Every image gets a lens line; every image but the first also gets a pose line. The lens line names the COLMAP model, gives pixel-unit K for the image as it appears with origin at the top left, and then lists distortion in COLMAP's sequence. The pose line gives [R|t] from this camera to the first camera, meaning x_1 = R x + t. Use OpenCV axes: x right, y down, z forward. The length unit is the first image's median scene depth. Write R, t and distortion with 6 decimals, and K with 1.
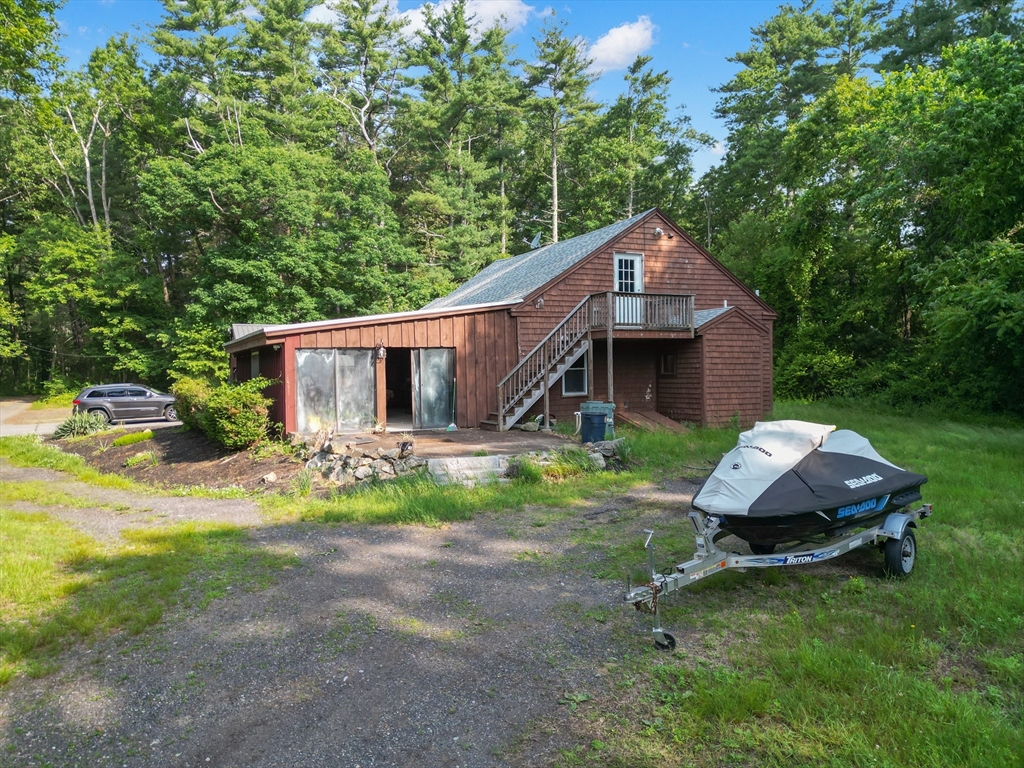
lens RADIAL K [[723.4, 0, 513.2], [0, 723.4, 379.2], [0, 0, 1]] dist [0.099175, -0.105157]
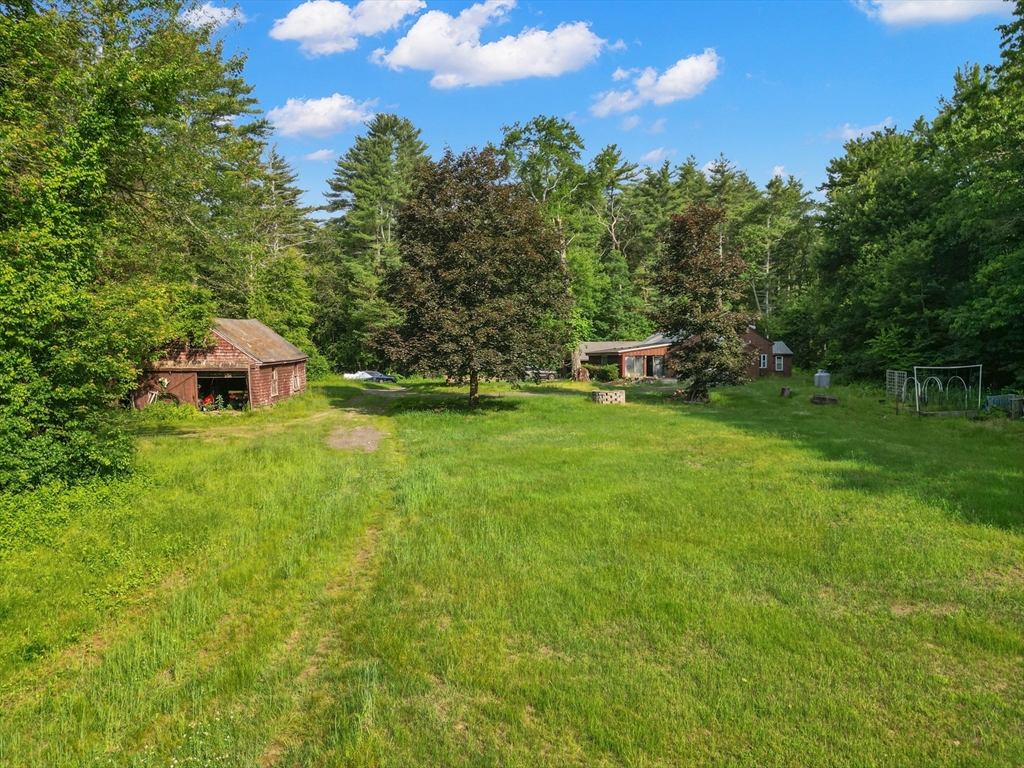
lens RADIAL K [[723.4, 0, 513.2], [0, 723.4, 379.2], [0, 0, 1]] dist [0.099175, -0.105157]
pose [[0.964797, 0.009887, -0.262810, 0.050247], [-0.006773, 0.999896, 0.012753, 0.013141], [0.262909, -0.010524, 0.964763, -0.968186]]
